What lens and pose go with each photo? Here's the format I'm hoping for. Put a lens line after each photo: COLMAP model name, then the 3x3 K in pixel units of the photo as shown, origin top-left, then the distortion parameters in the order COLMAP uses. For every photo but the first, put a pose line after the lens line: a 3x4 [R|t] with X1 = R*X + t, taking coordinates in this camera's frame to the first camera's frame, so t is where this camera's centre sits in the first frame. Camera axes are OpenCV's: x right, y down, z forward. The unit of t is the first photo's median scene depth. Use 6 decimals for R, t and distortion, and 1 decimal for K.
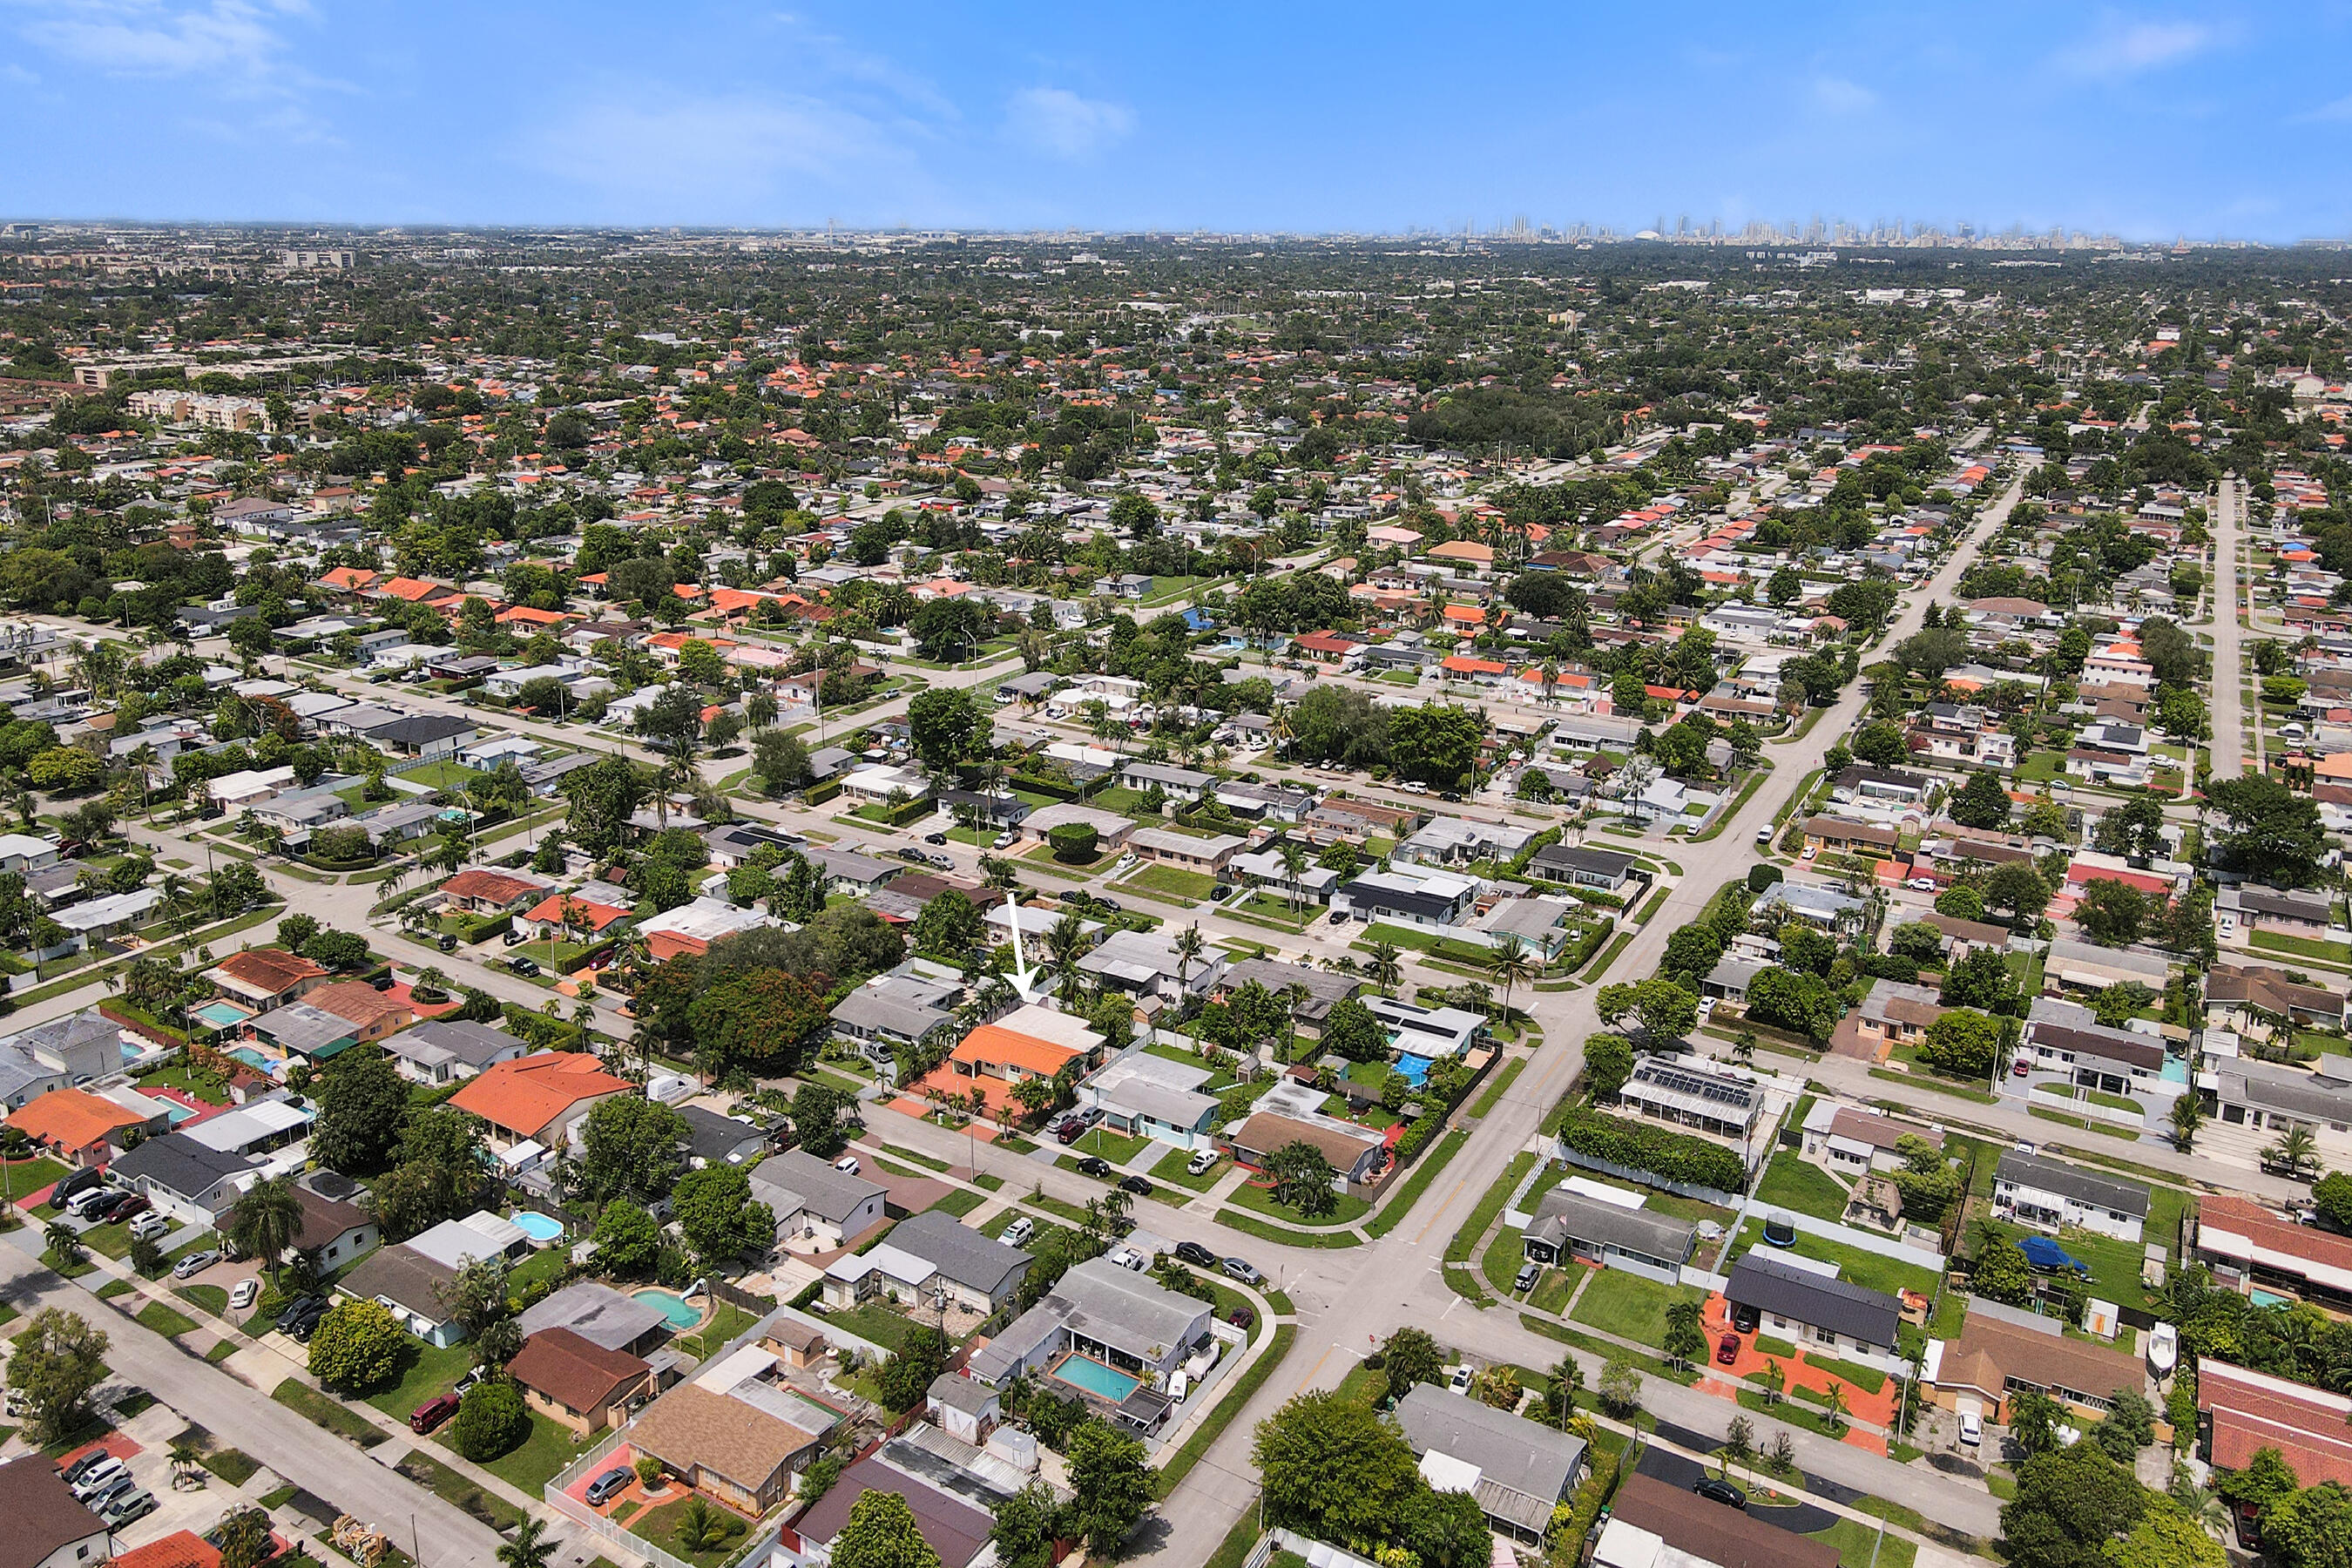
lens RADIAL K [[1705.9, 0, 1199.6], [0, 1705.9, 781.0], [0, 0, 1]] dist [0.004585, 0.001829]
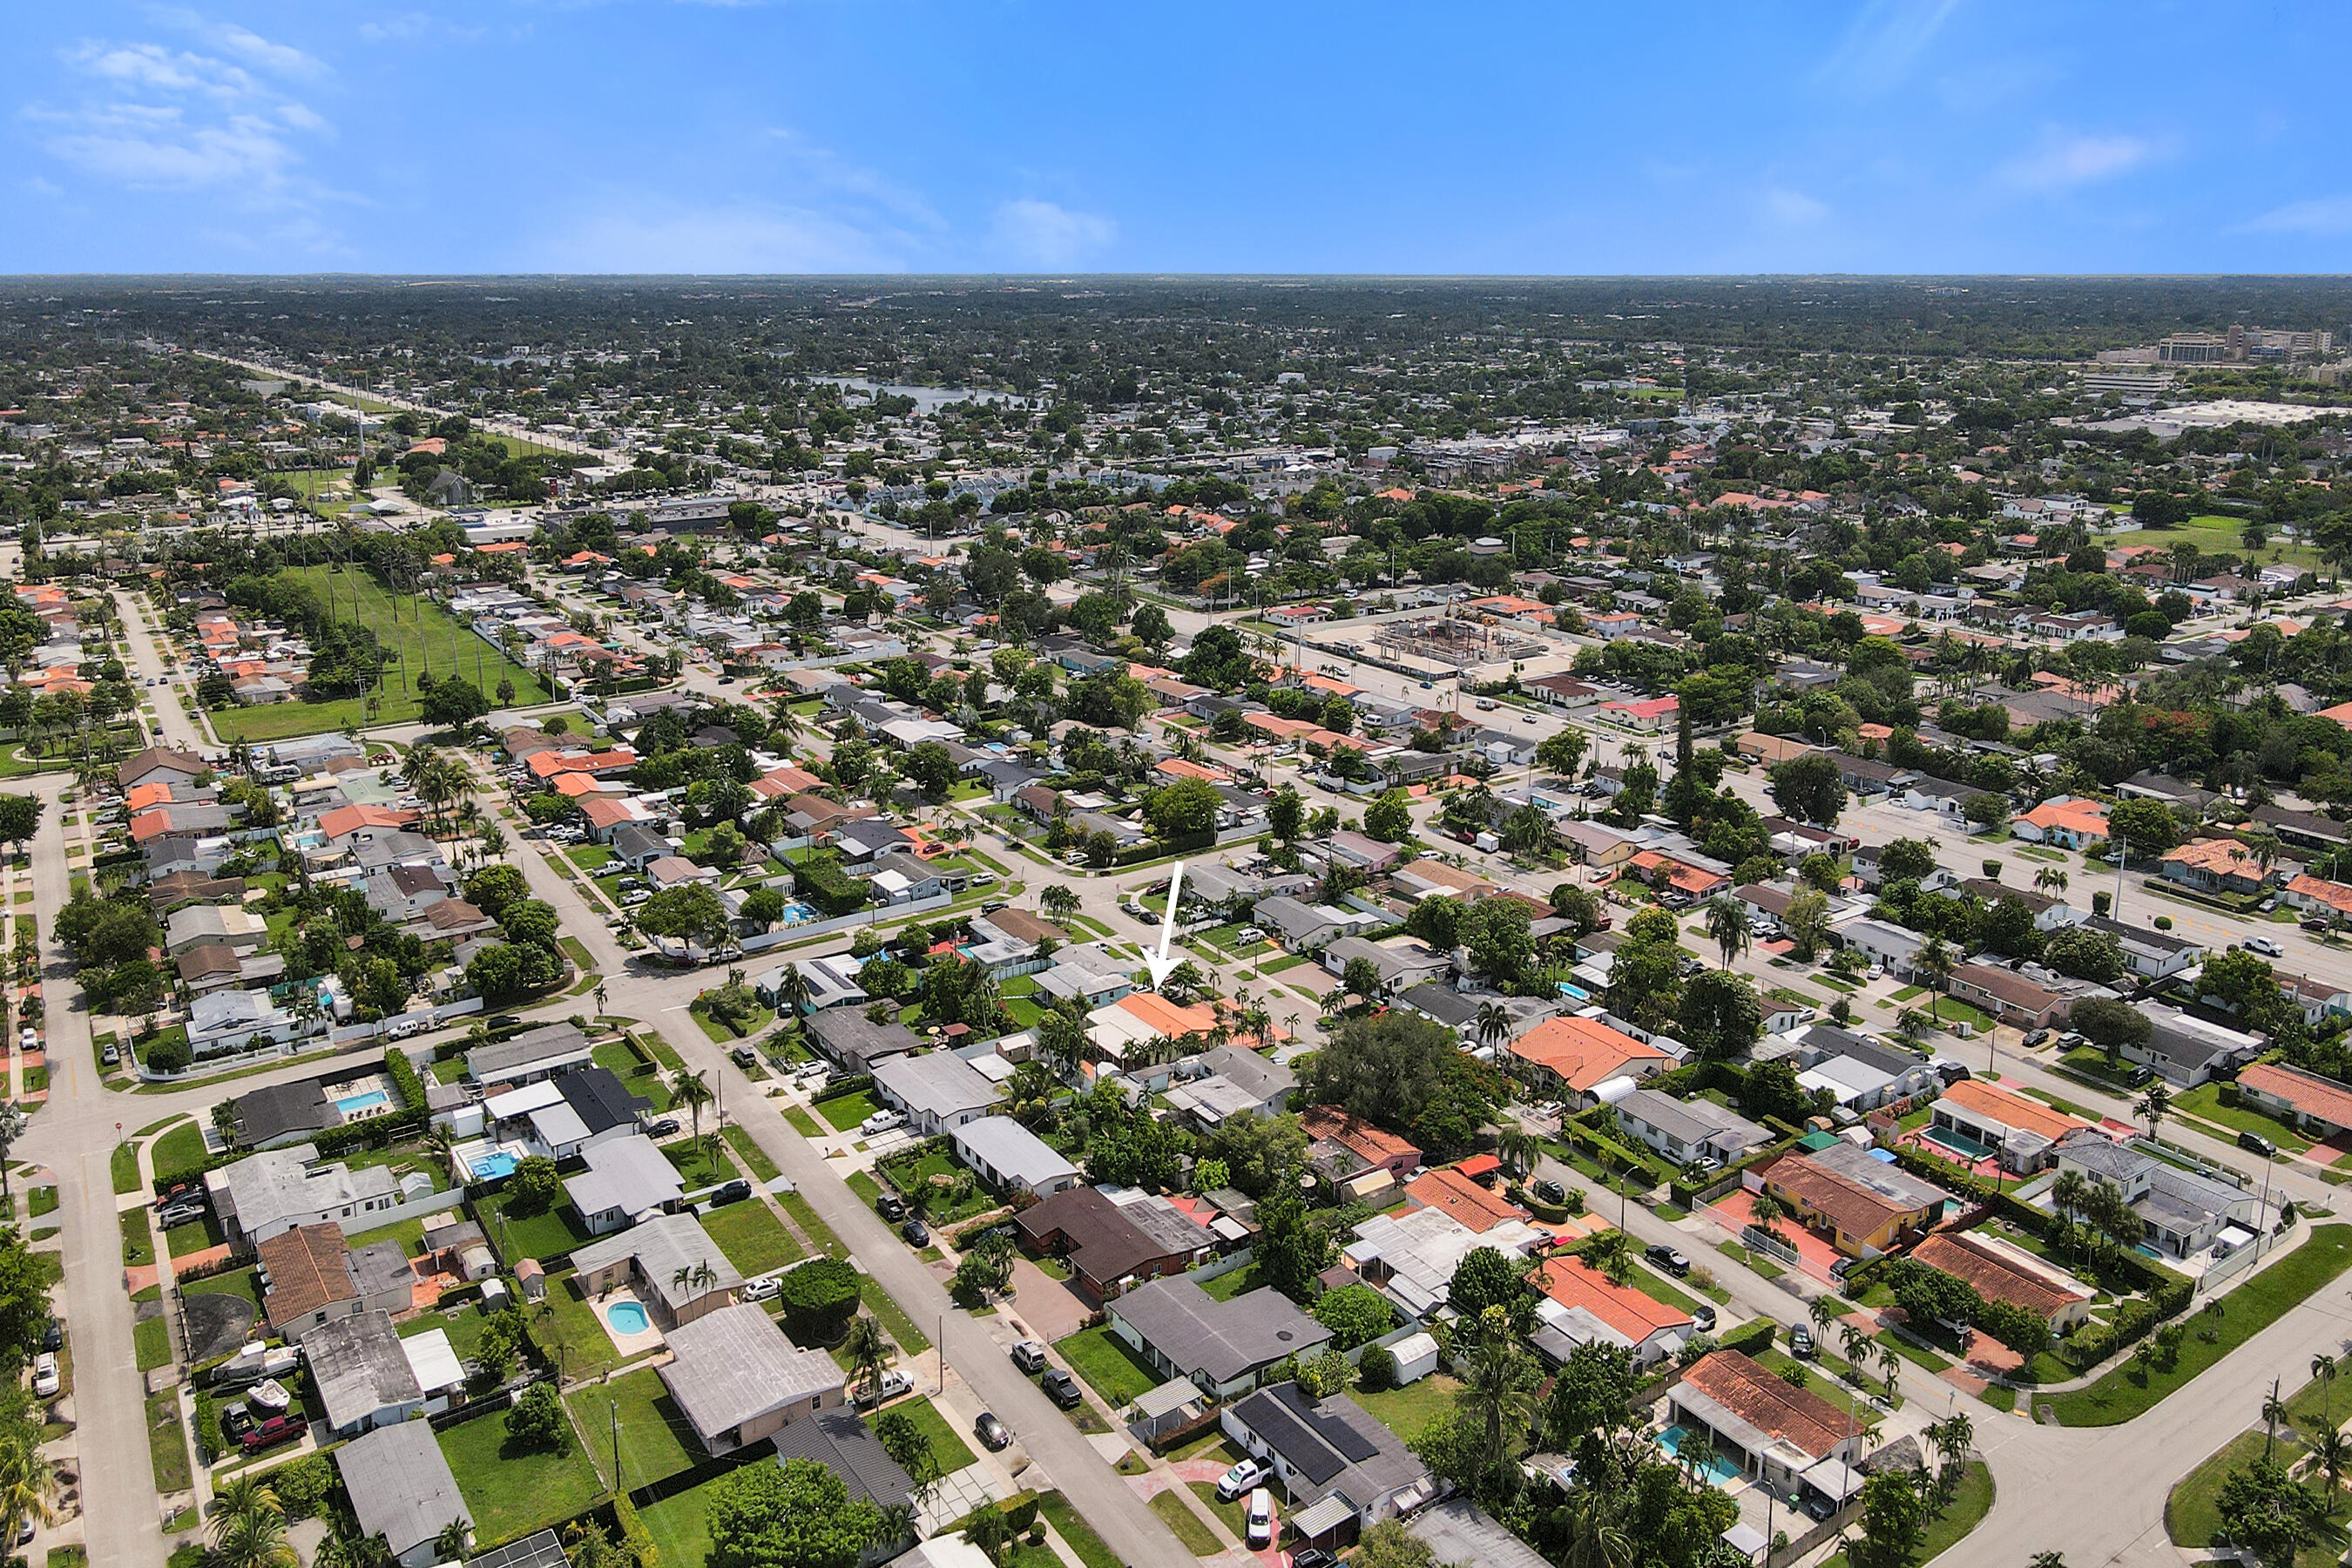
lens RADIAL K [[1721.0, 0, 1212.3], [0, 1721.0, 773.0], [0, 0, 1]] dist [0.008517, 0.006902]
pose [[-0.915270, -0.123480, 0.383451, -0.477170], [0.114034, 0.833515, 0.540601, -0.502969], [-0.386365, 0.538522, -0.748810, 1.542586]]
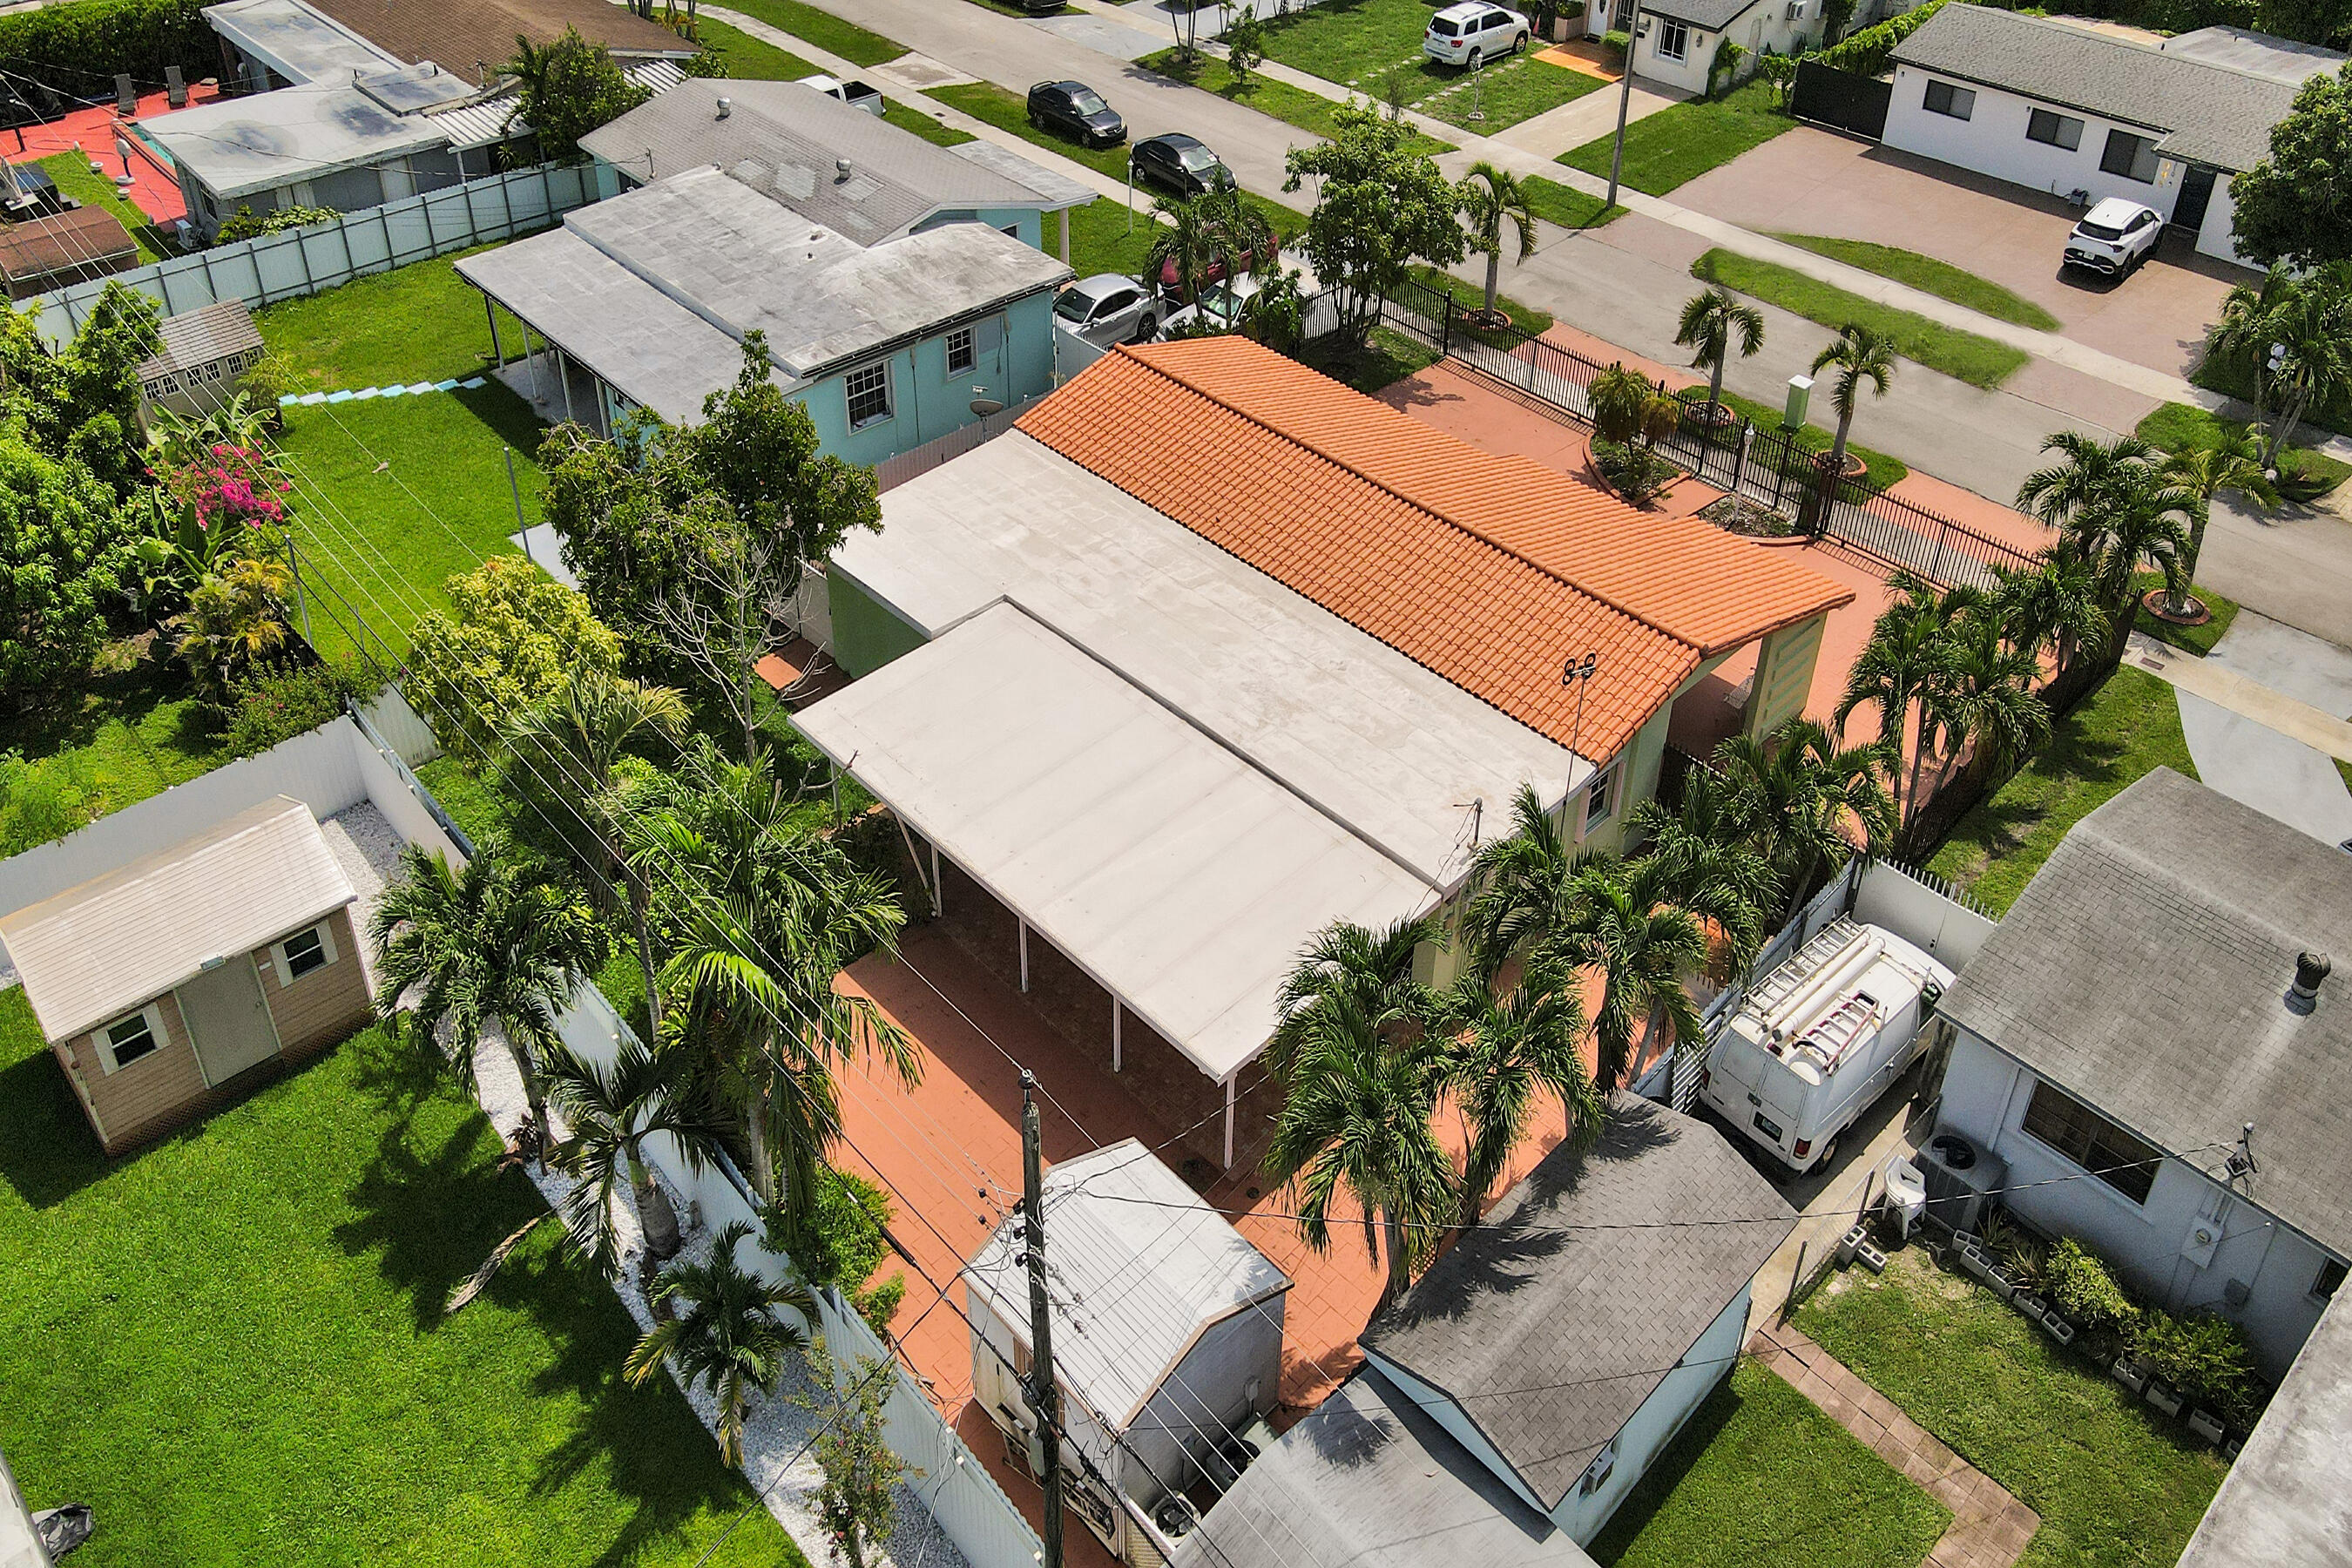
lens RADIAL K [[1609.0, 0, 1180.9], [0, 1609.0, 689.6], [0, 0, 1]] dist [0.002169, 0.004681]
pose [[-0.966139, -0.182456, 0.182443, -0.103306], [0.053498, 0.550066, 0.833406, 0.039315], [-0.252415, 0.814946, -0.521679, 0.976109]]
